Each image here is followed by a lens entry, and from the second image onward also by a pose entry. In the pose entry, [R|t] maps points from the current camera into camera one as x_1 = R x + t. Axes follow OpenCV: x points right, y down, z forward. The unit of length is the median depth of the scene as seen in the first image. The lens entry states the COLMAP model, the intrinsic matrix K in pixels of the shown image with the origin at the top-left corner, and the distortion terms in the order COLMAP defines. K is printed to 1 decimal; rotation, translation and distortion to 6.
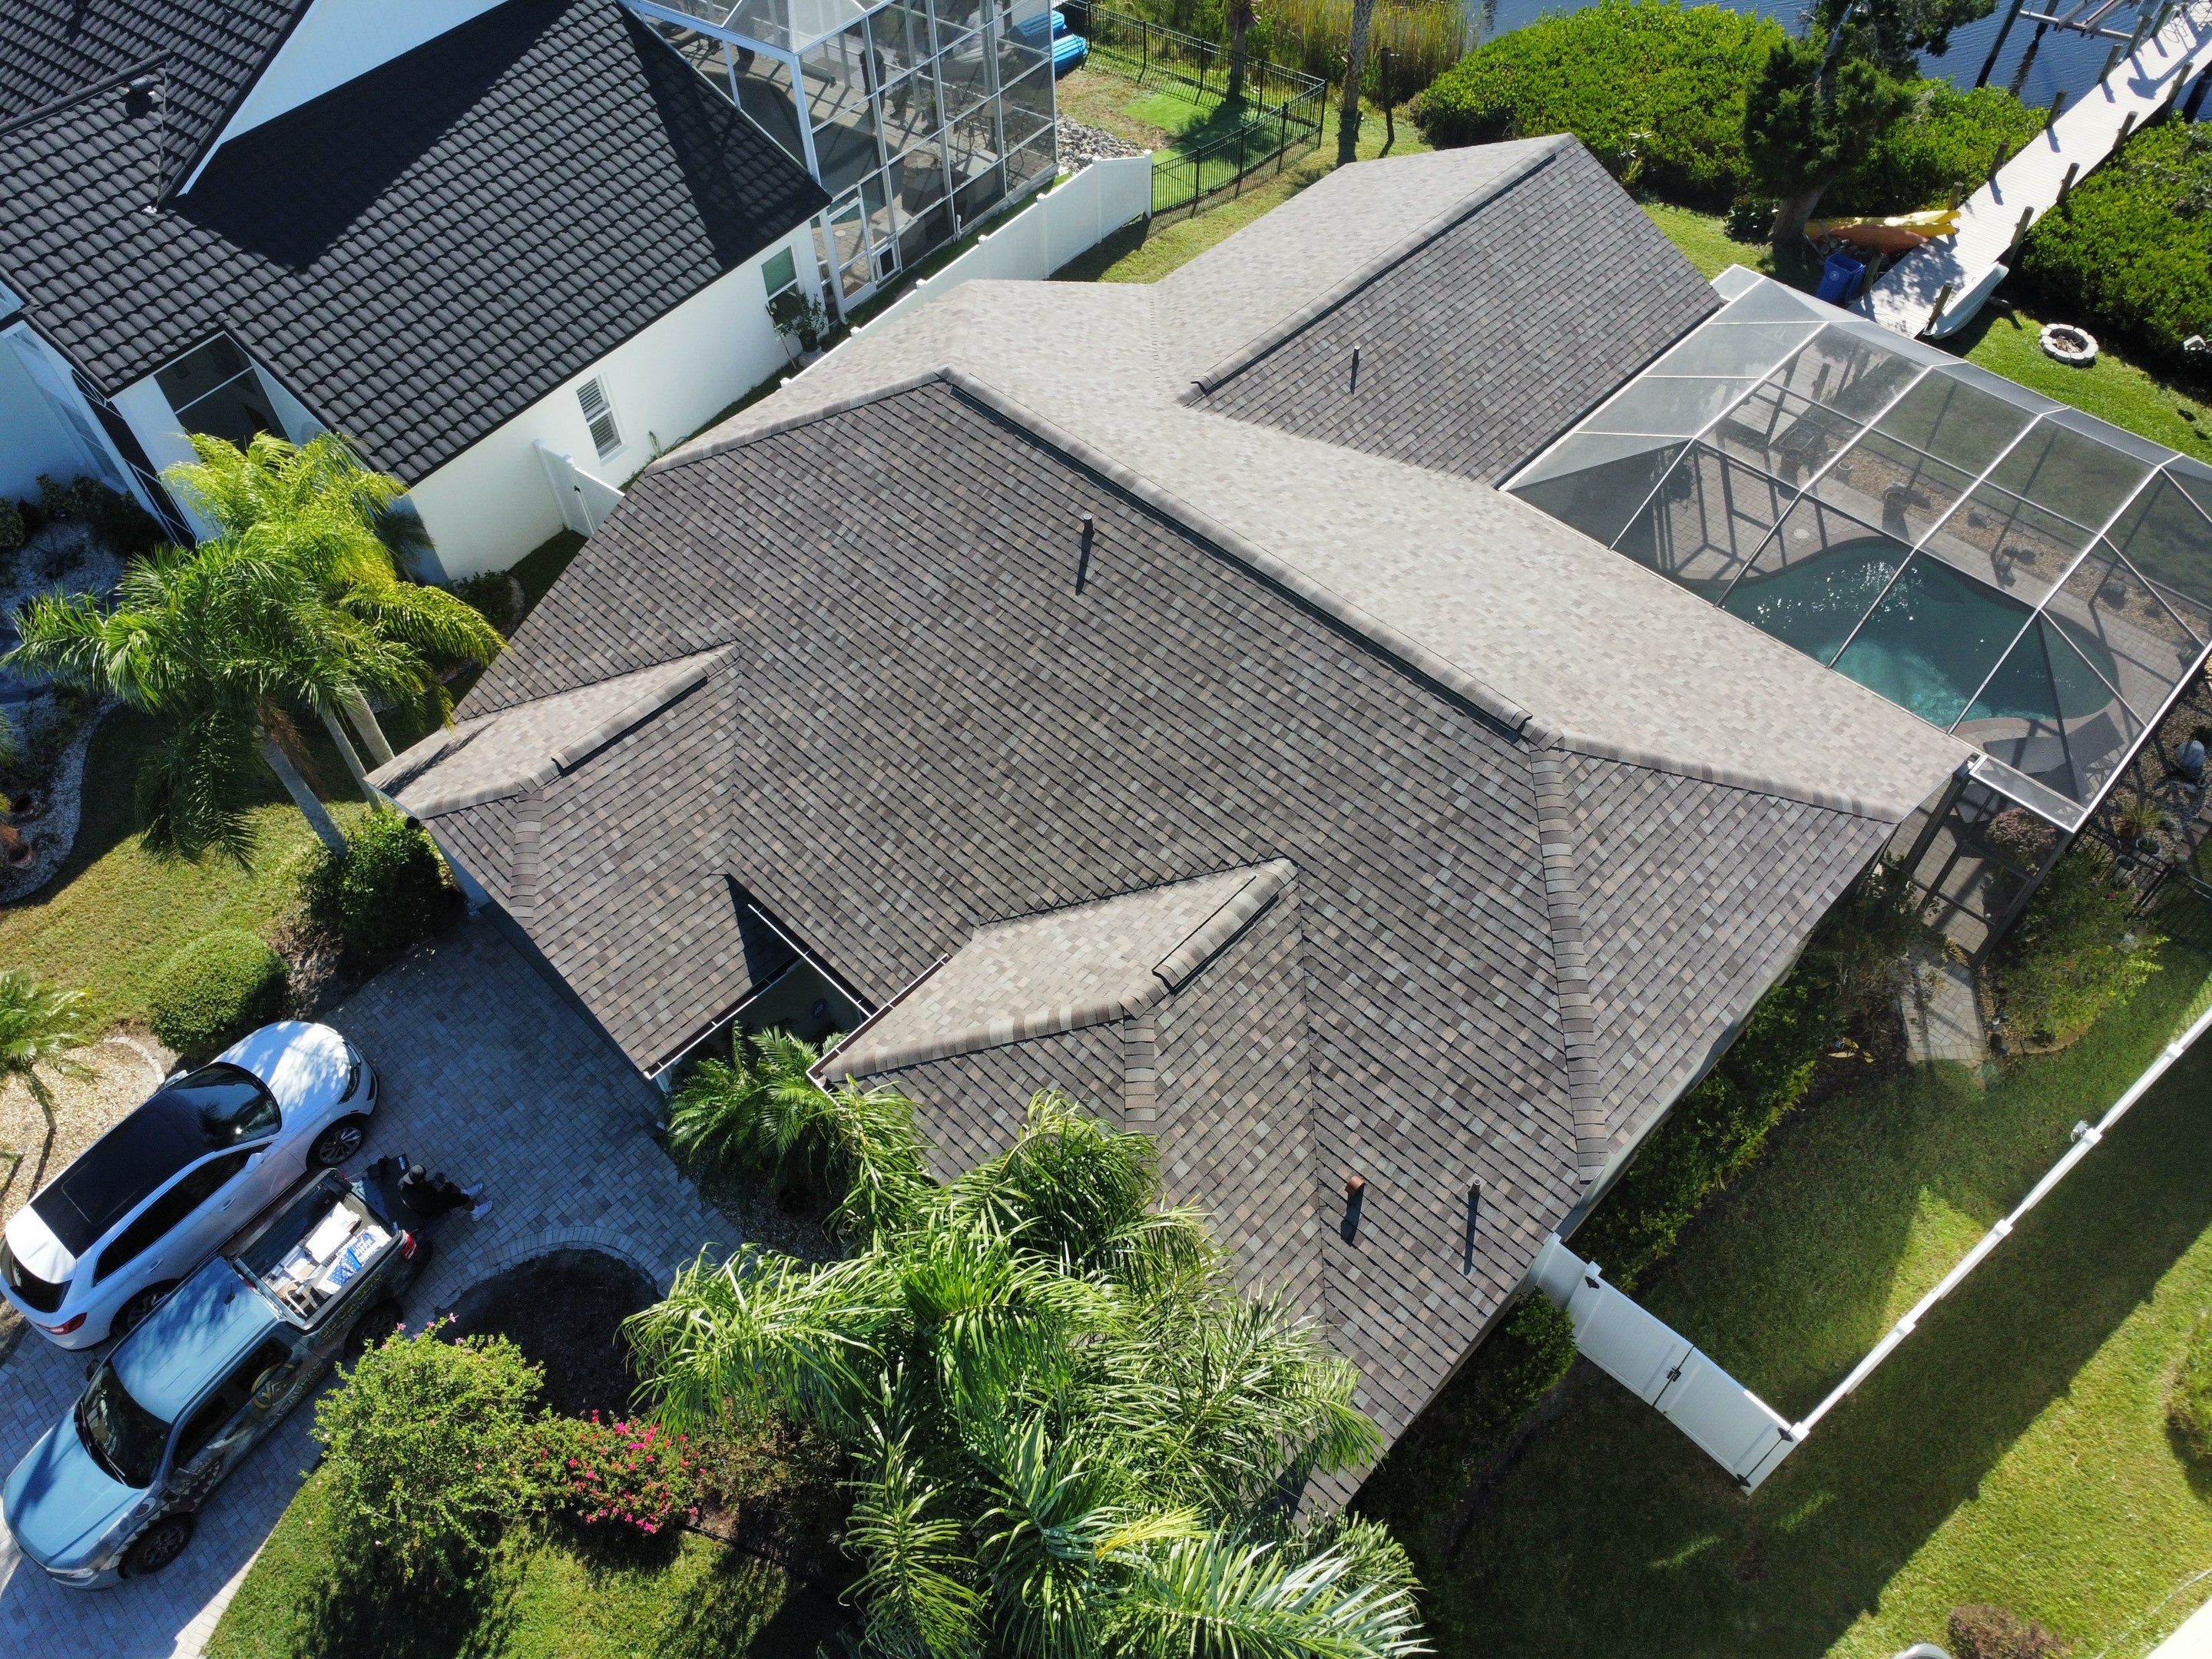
lens RADIAL K [[1603.1, 0, 1095.5], [0, 1603.1, 819.3], [0, 0, 1]] dist [-0.019610, -0.025216]
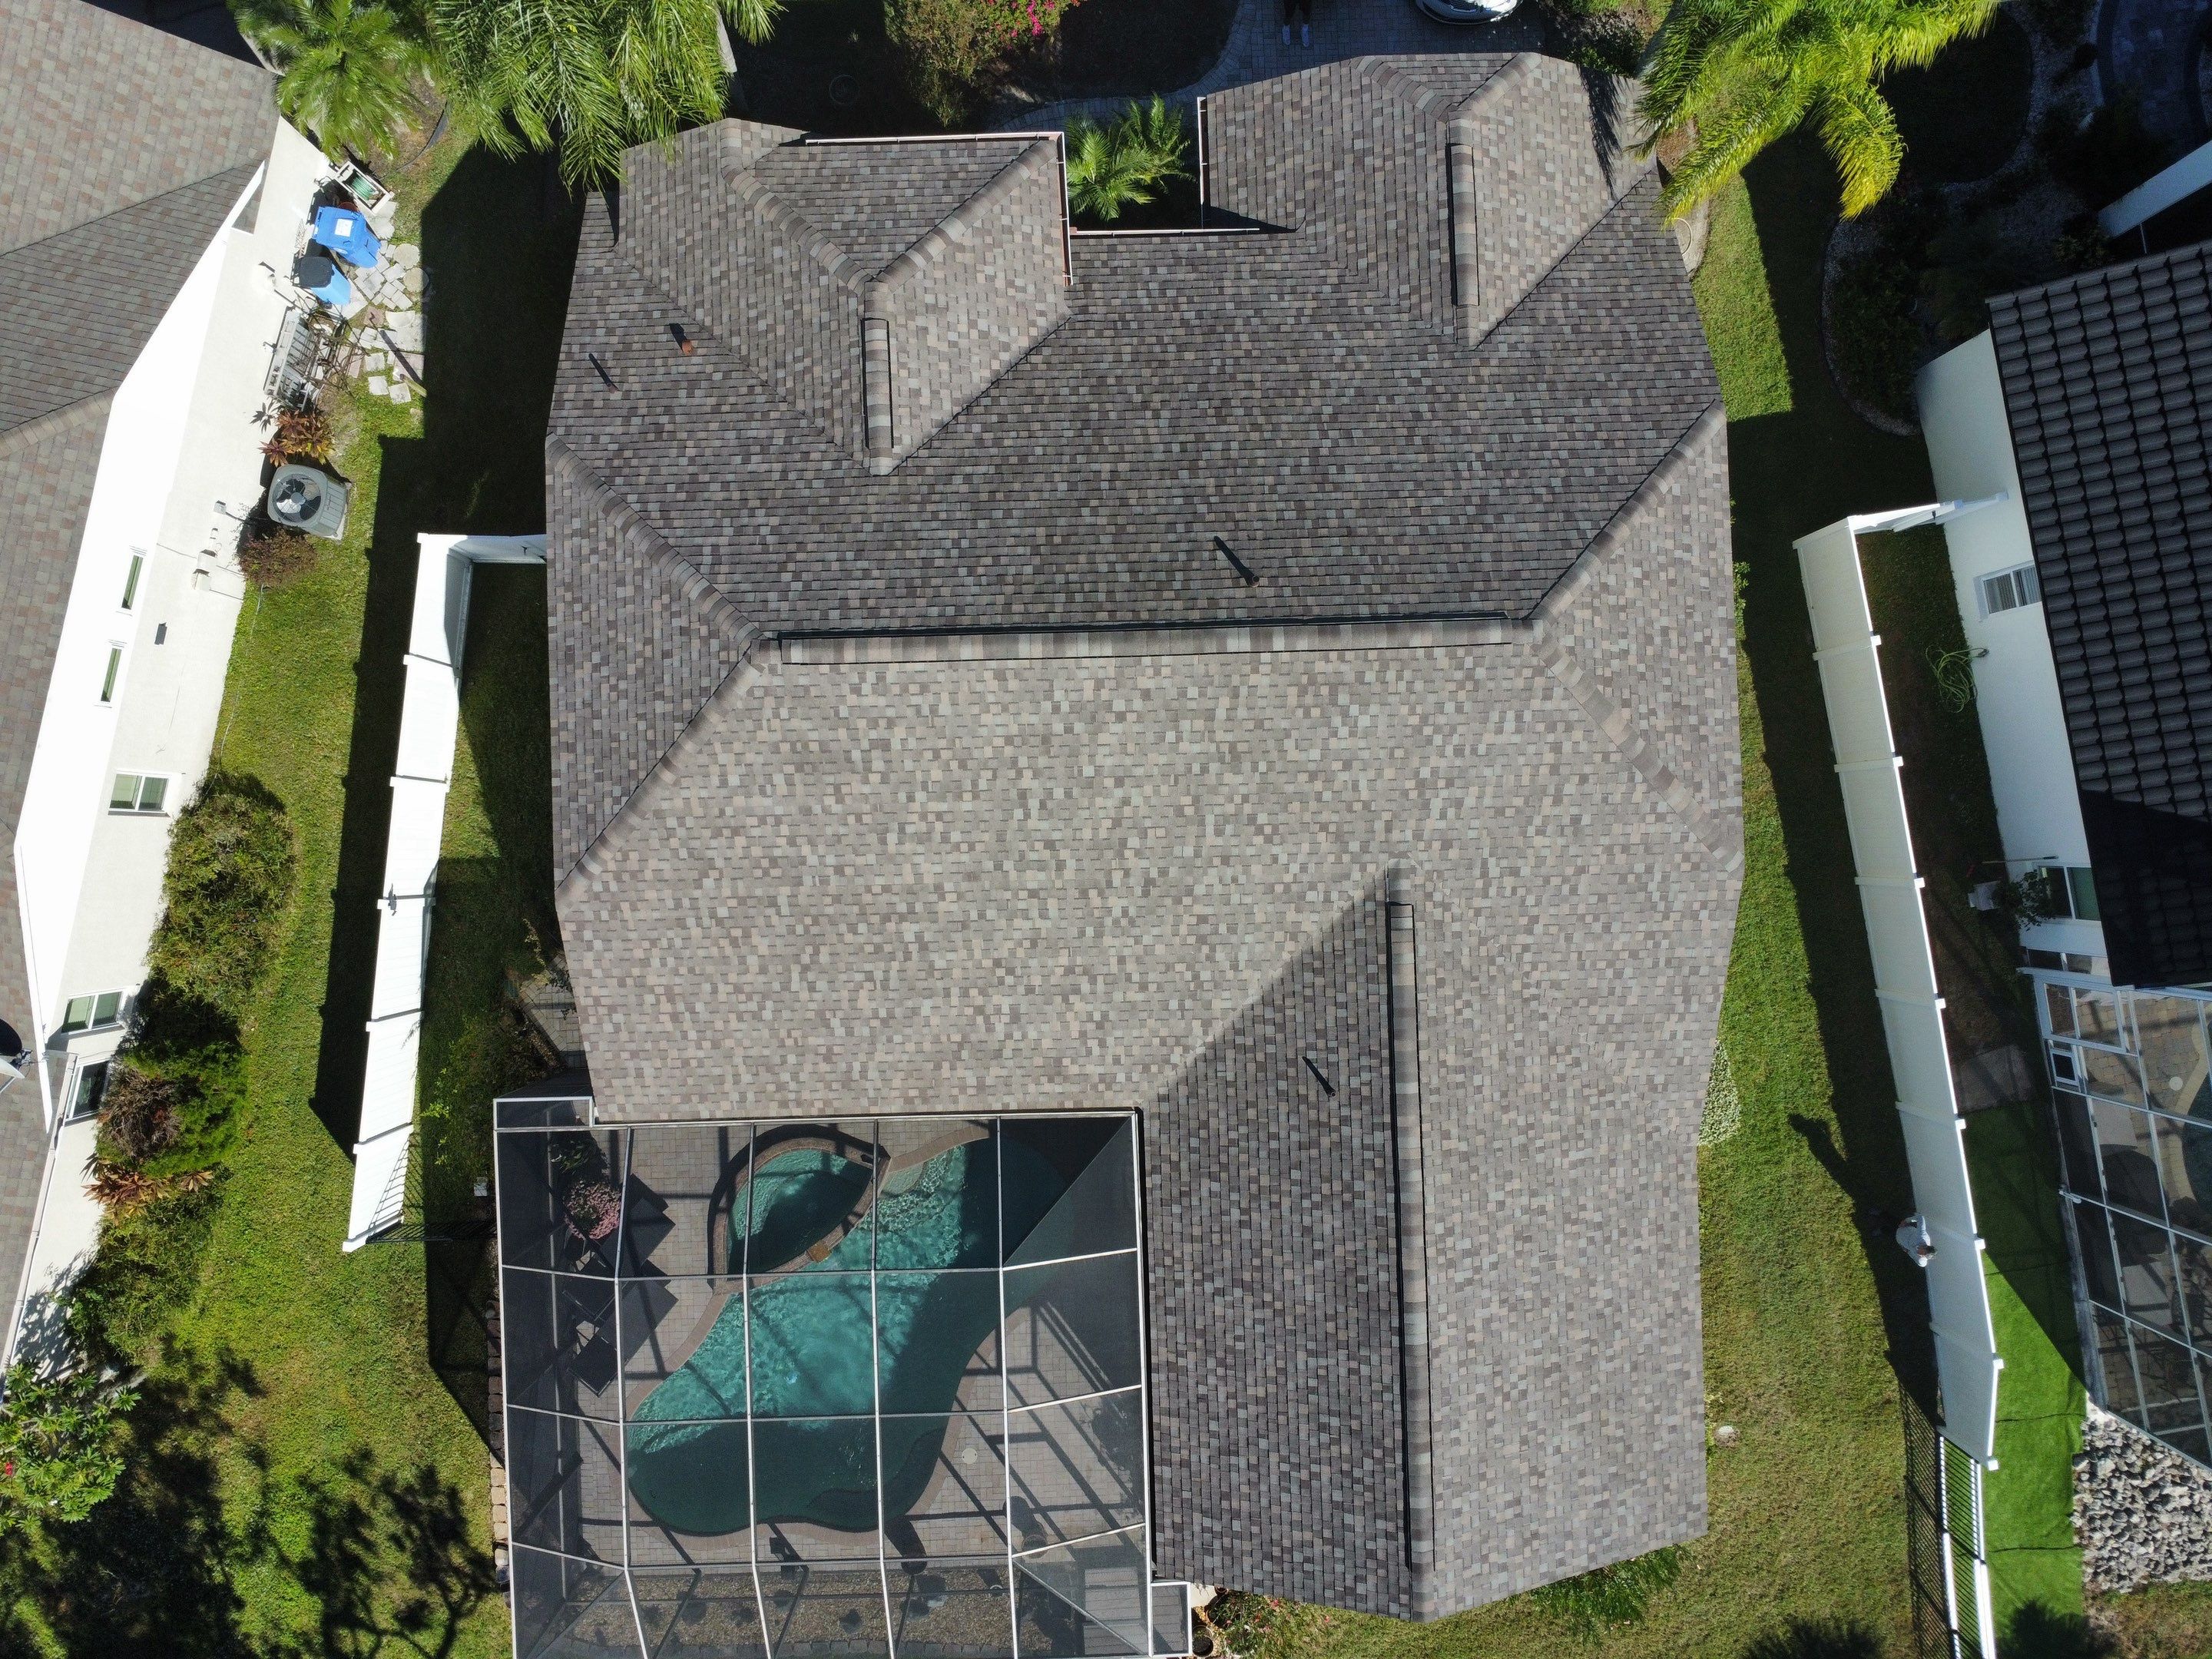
lens RADIAL K [[1606.7, 0, 1093.4], [0, 1606.7, 820.7], [0, 0, 1]] dist [-0.017514, -0.034397]
pose [[-0.688701, 0.724882, 0.015403, 0.158198], [-0.558523, -0.543953, 0.626233, -0.834776], [0.462323, 0.422684, 0.779484, 0.219427]]
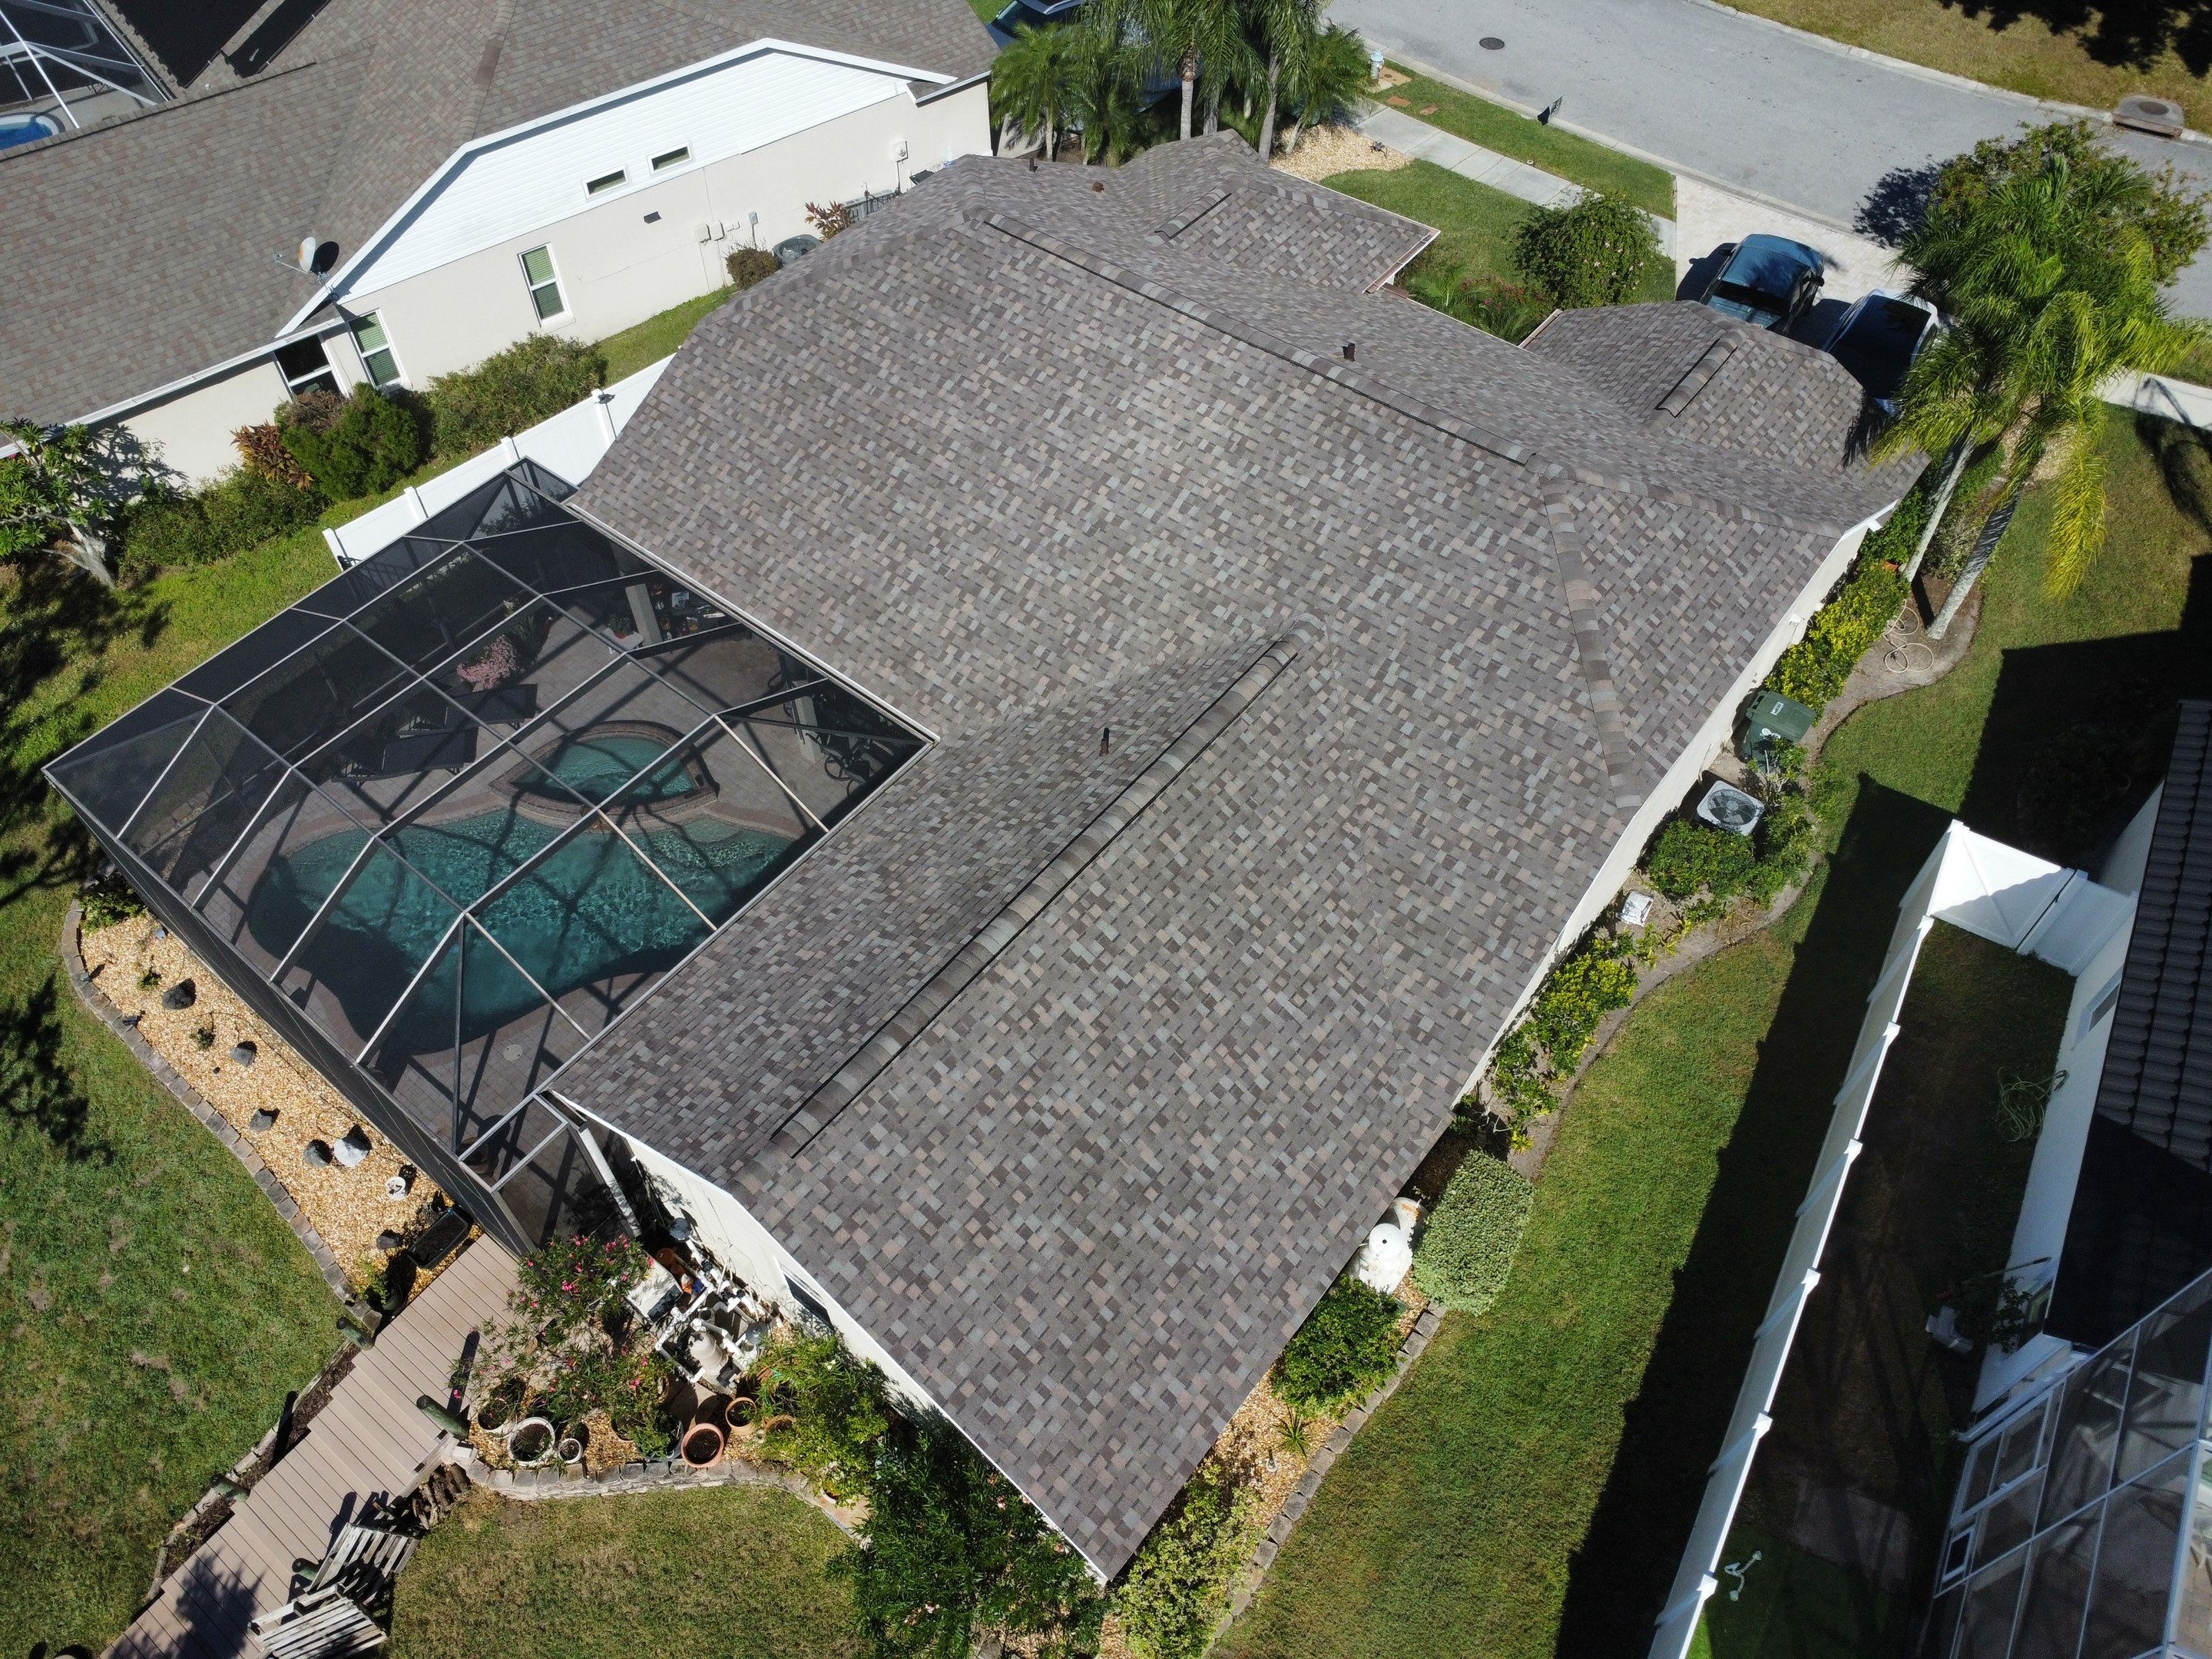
lens RADIAL K [[1603.1, 0, 1095.5], [0, 1603.1, 819.3], [0, 0, 1]] dist [-0.019610, -0.025216]
pose [[-0.993736, 0.106761, -0.033037, 0.238786], [-0.056353, -0.223419, 0.973092, -1.305510], [0.096507, 0.968858, 0.228036, 1.027483]]
